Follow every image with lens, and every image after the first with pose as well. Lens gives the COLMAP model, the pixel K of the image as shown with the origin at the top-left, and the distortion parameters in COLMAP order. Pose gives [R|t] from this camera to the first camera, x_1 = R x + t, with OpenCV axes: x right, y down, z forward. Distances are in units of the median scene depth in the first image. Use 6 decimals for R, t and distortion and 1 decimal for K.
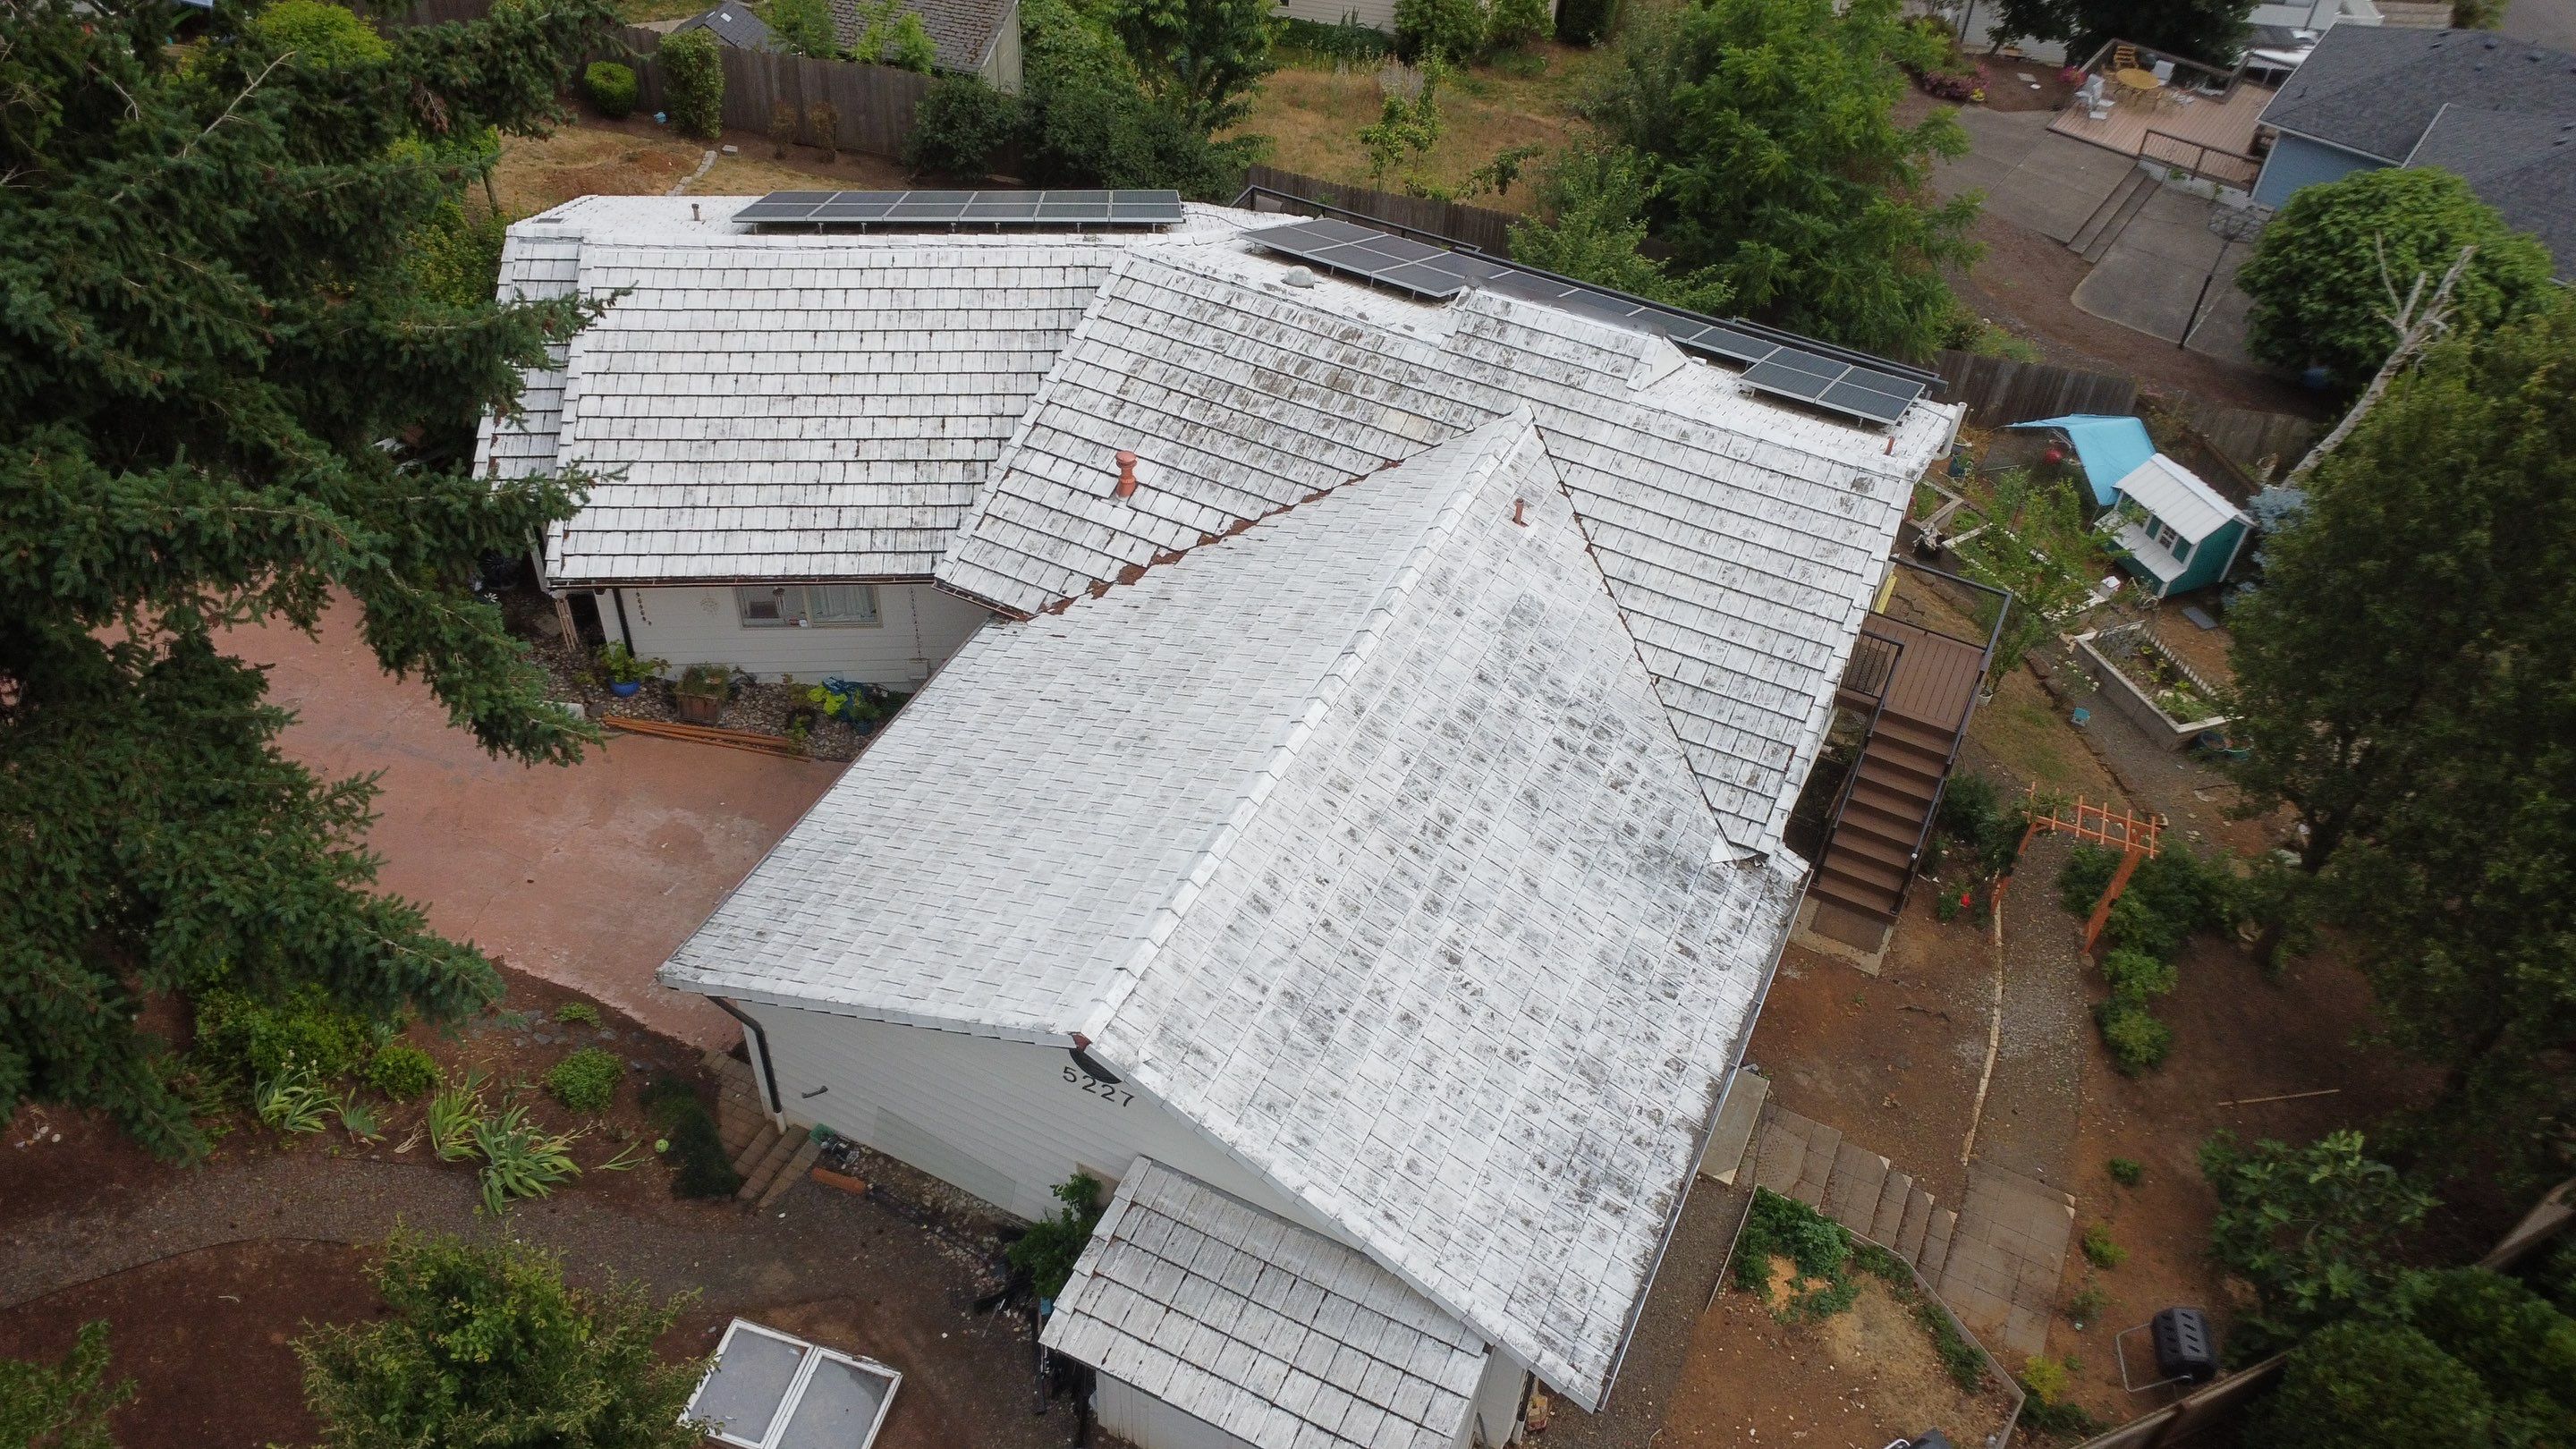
lens RADIAL K [[1948.6, 0, 1287.0], [0, 1948.6, 712.8], [0, 0, 1]] dist [0.003989, -0.000087]
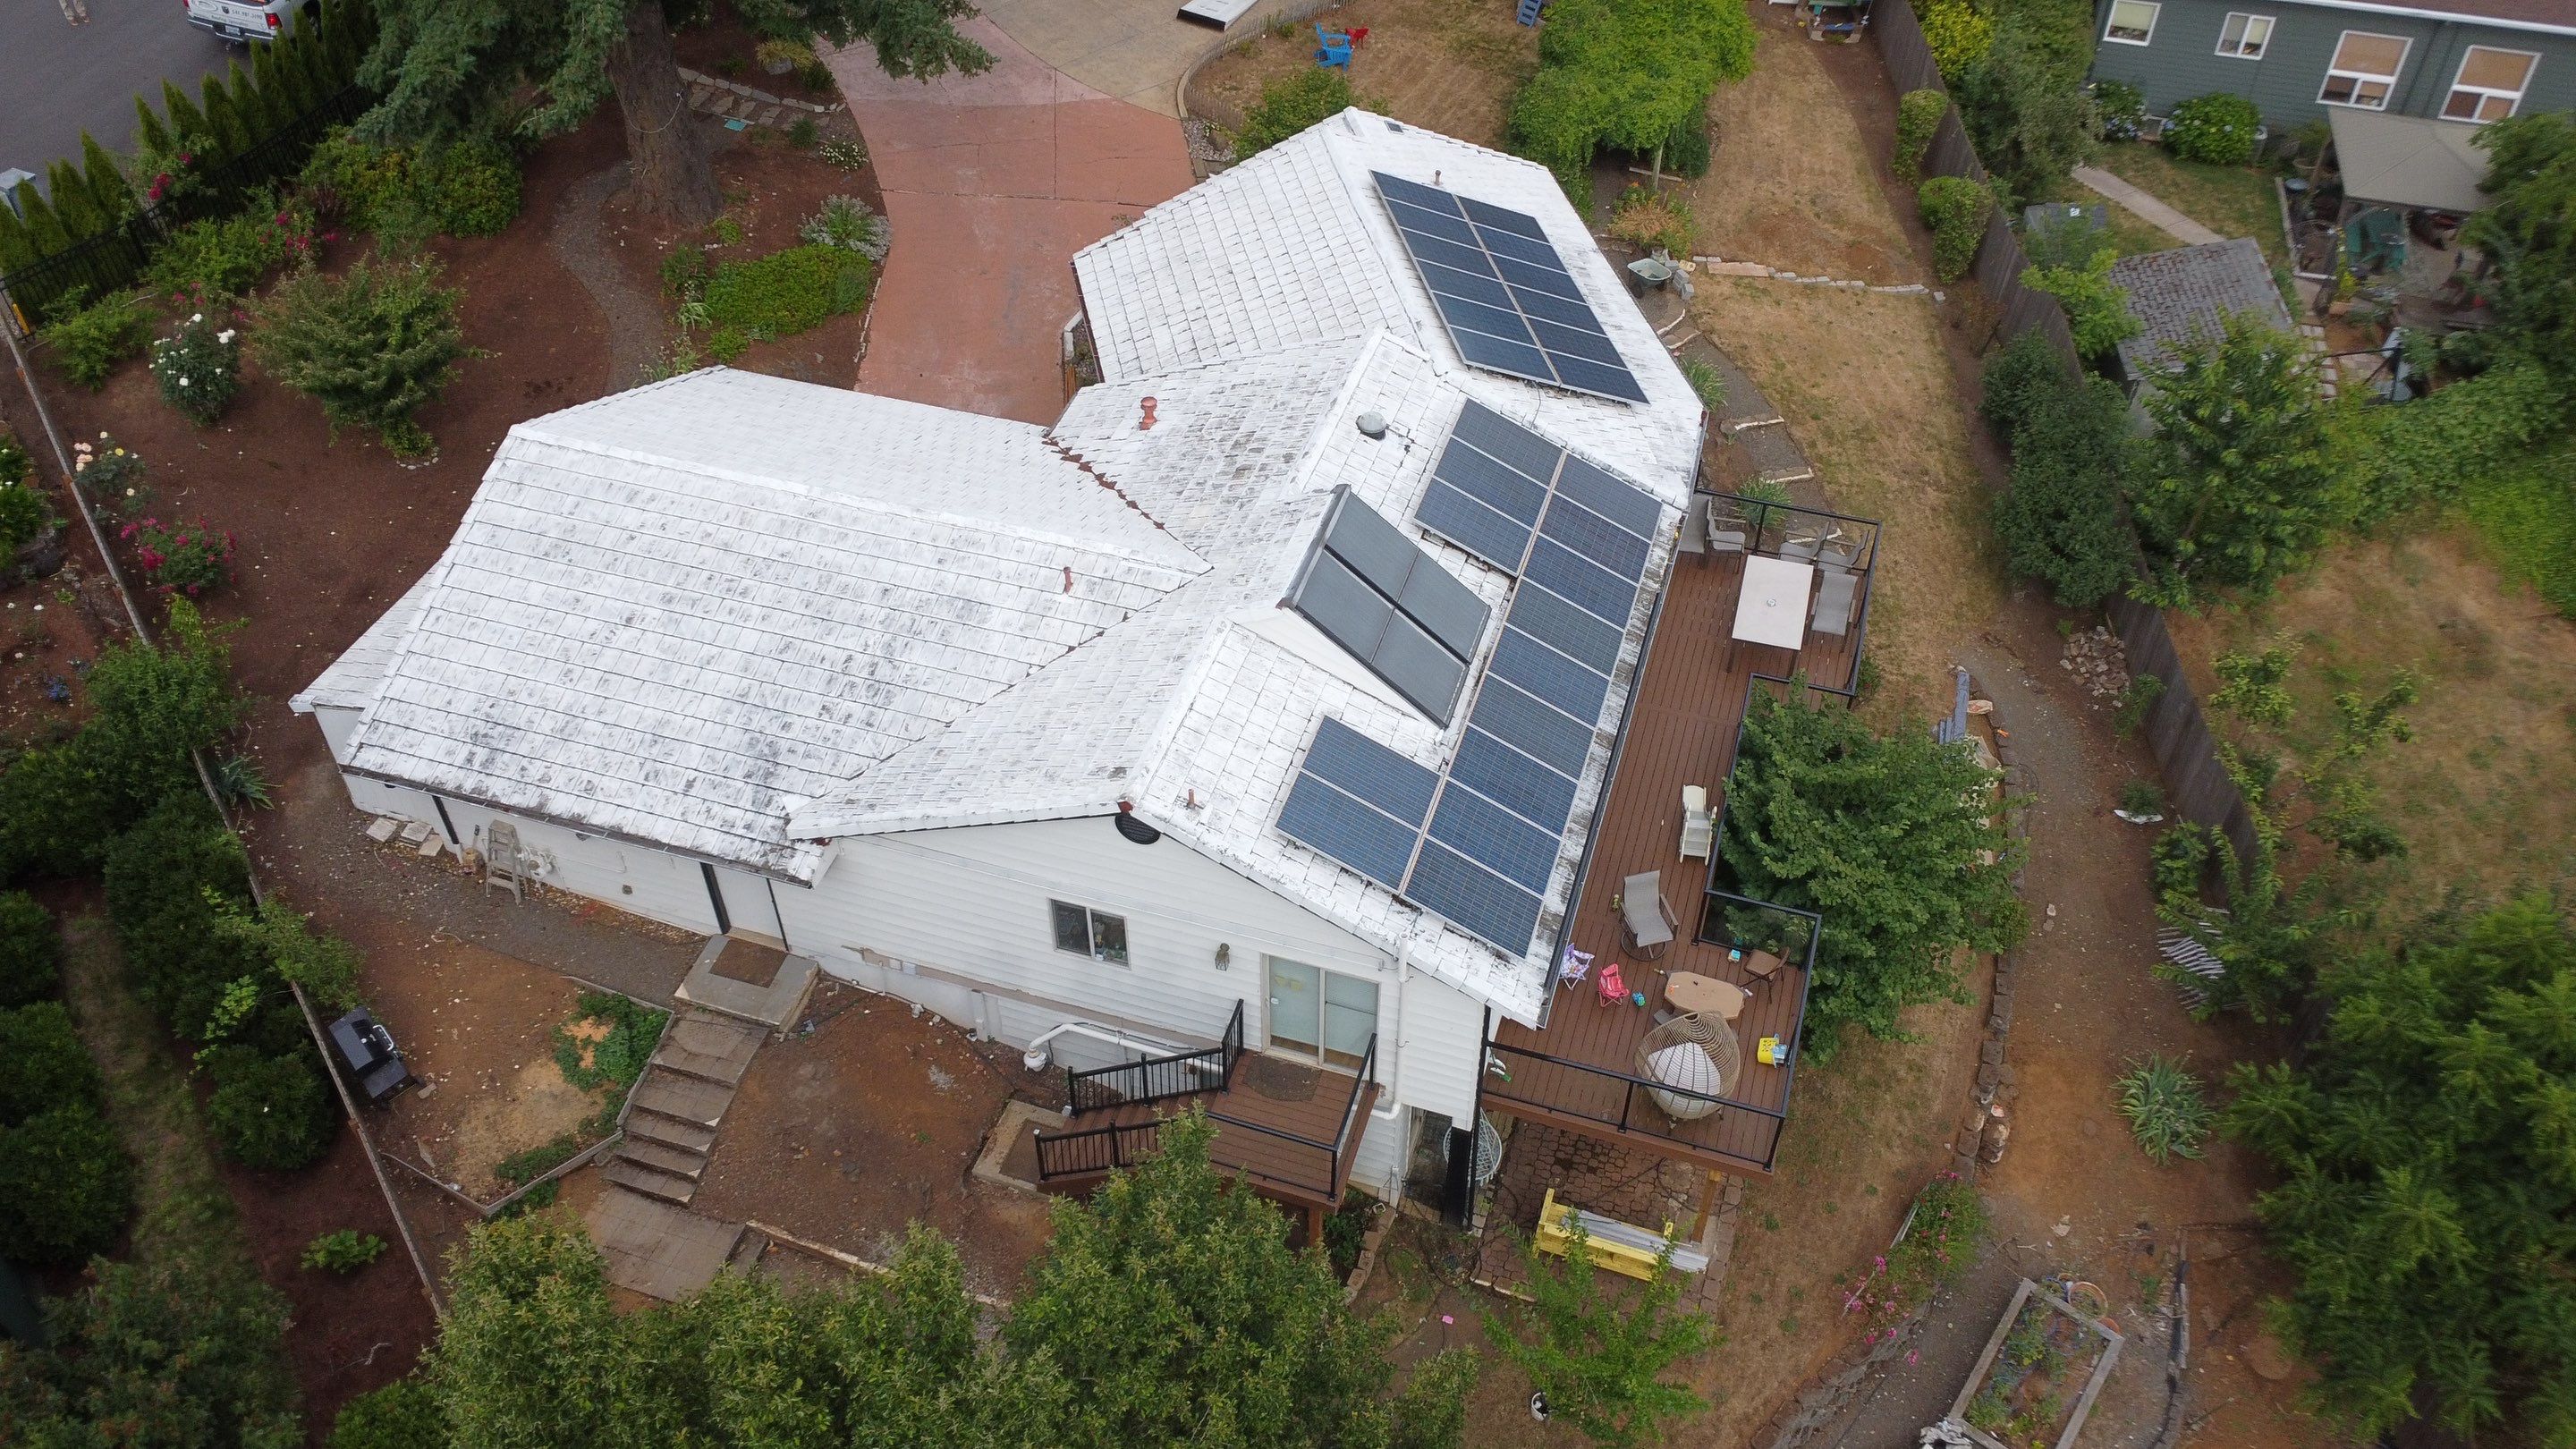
lens RADIAL K [[1943.4, 0, 1289.1], [0, 1943.4, 713.2], [0, 0, 1]] dist [0.006177, -0.008136]
pose [[0.142987, 0.650312, -0.746089, 1.067222], [-0.672469, 0.616940, 0.408864, -0.623882], [0.726182, 0.443259, 0.525530, 0.542175]]
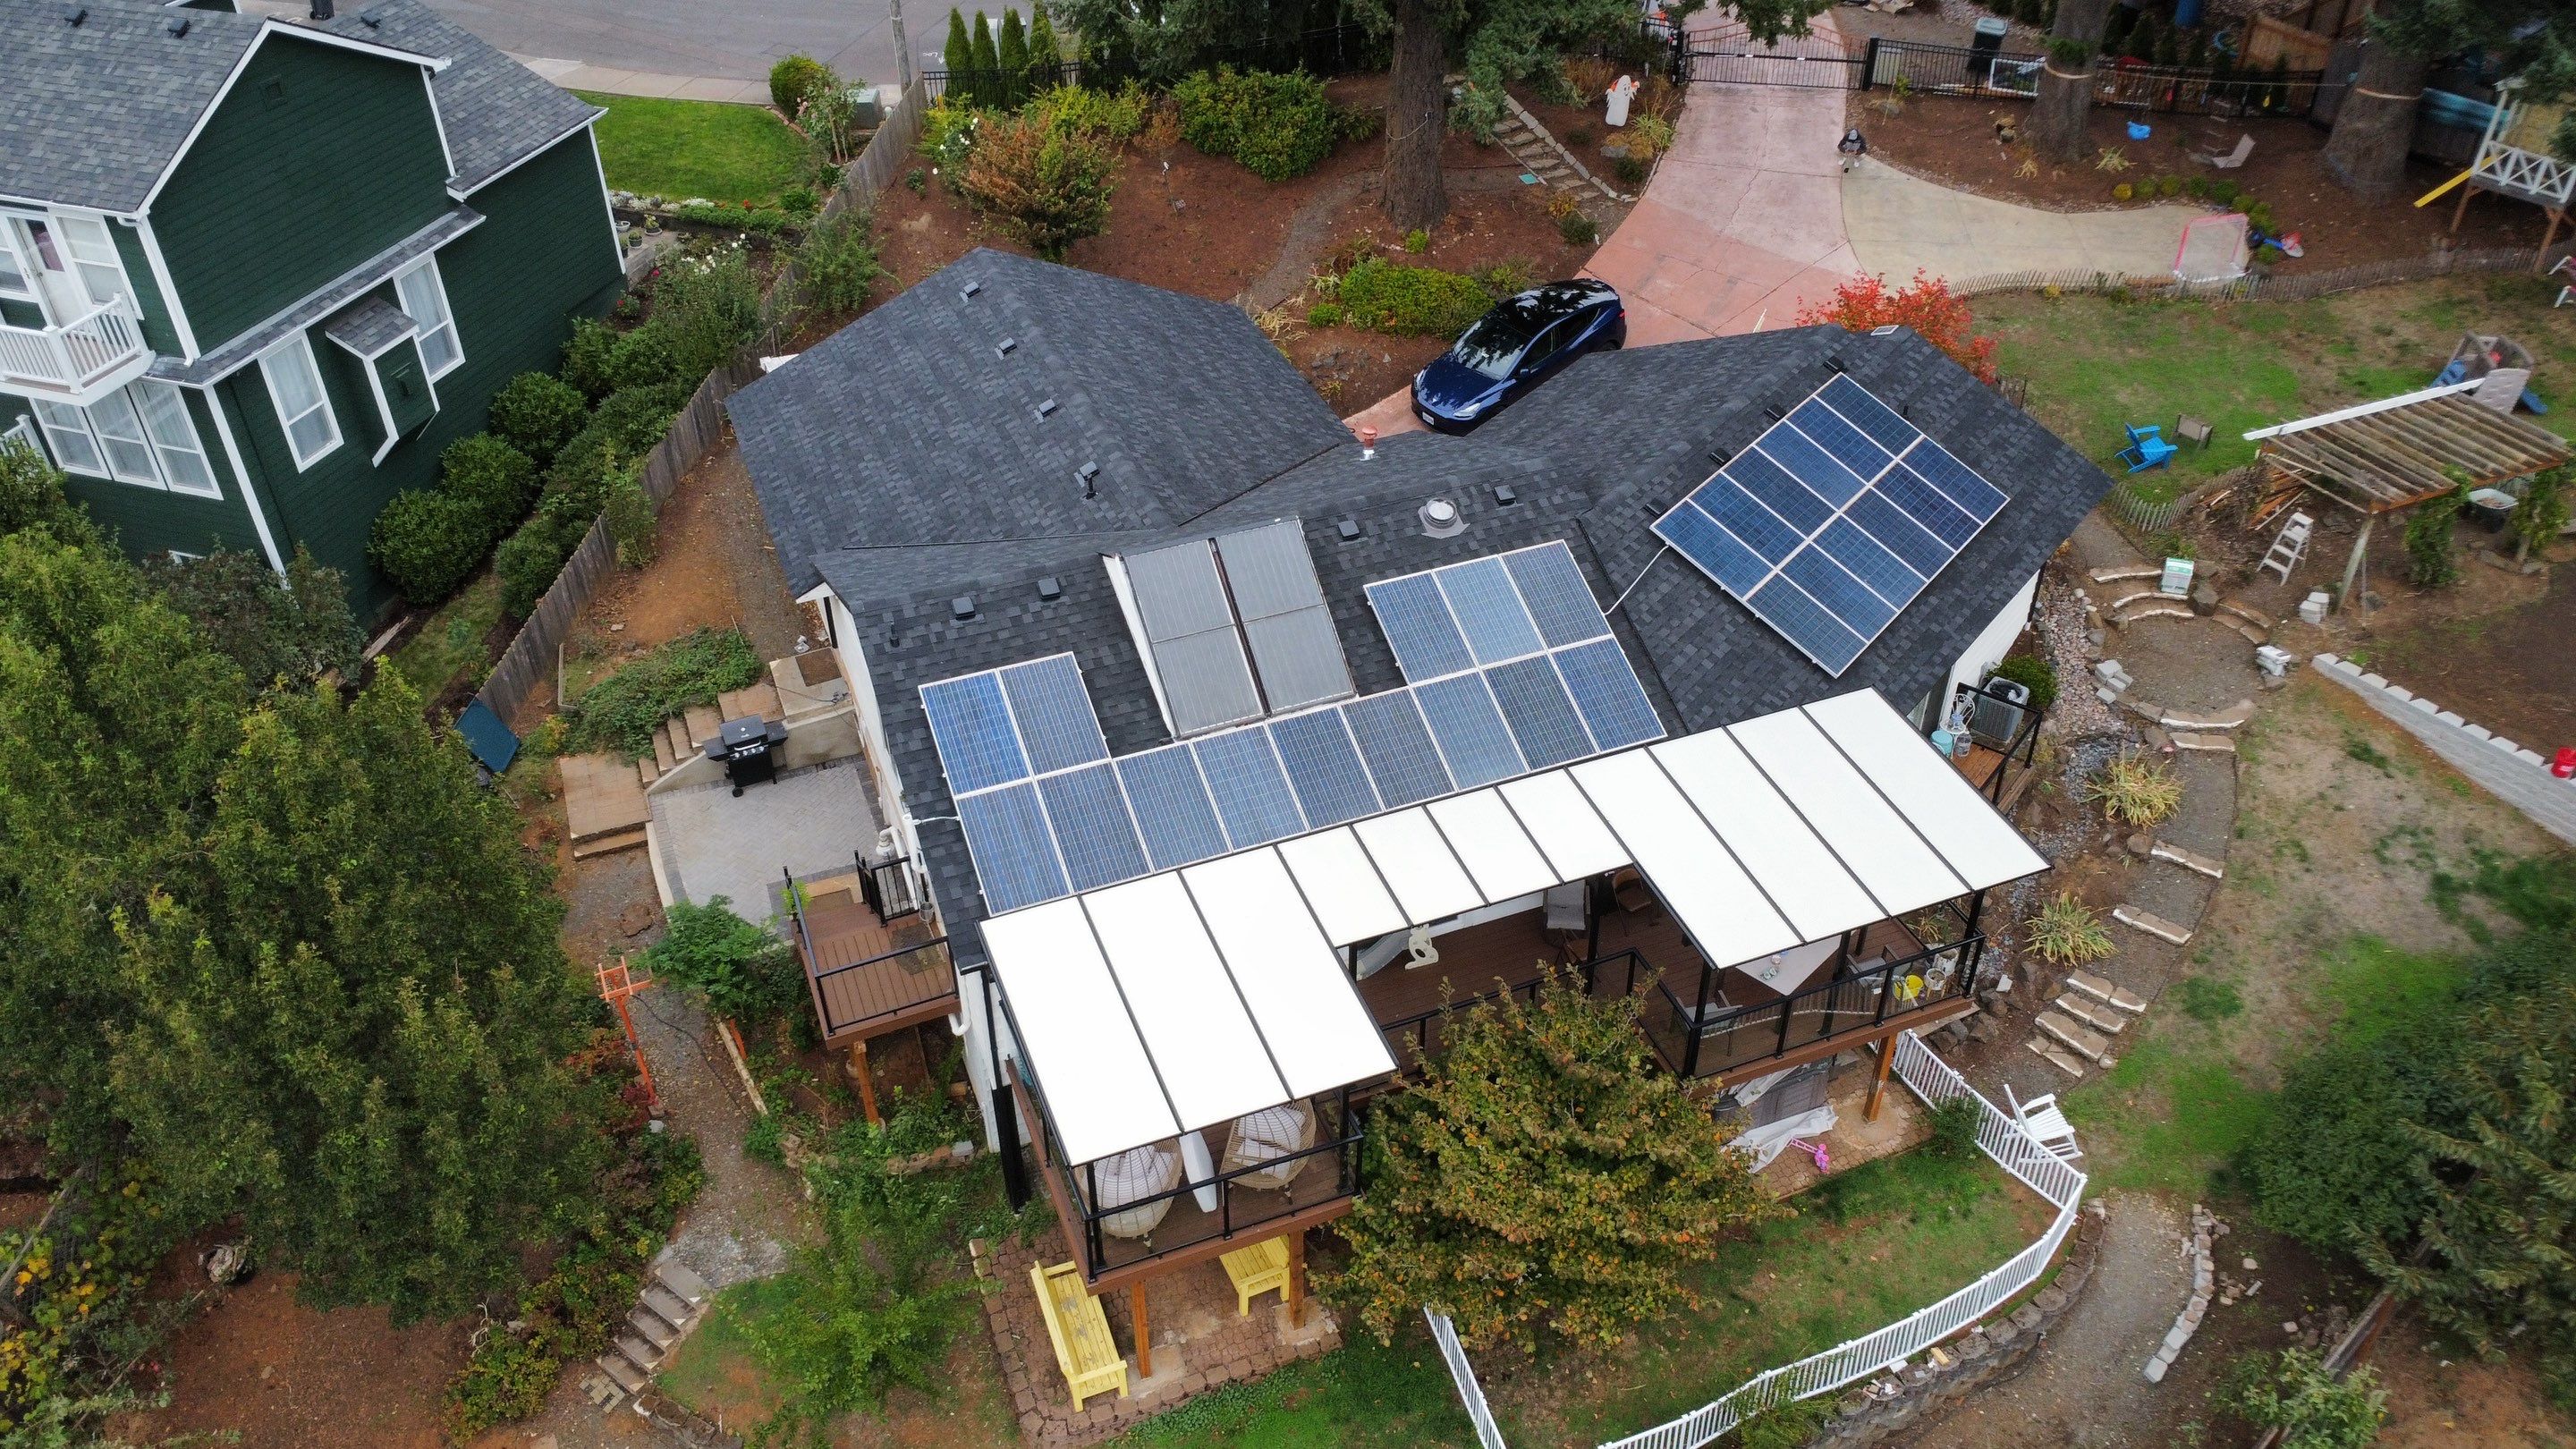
lens RADIAL K [[1932.4, 0, 1282.2], [0, 1932.4, 718.9], [0, 0, 1]] dist [0.010829, -0.017866]
pose [[-0.676725, 0.417000, -0.606758, 0.881379], [-0.516506, 0.318396, 0.794887, -1.144935], [0.524657, 0.851314, -0.000084, 1.224275]]
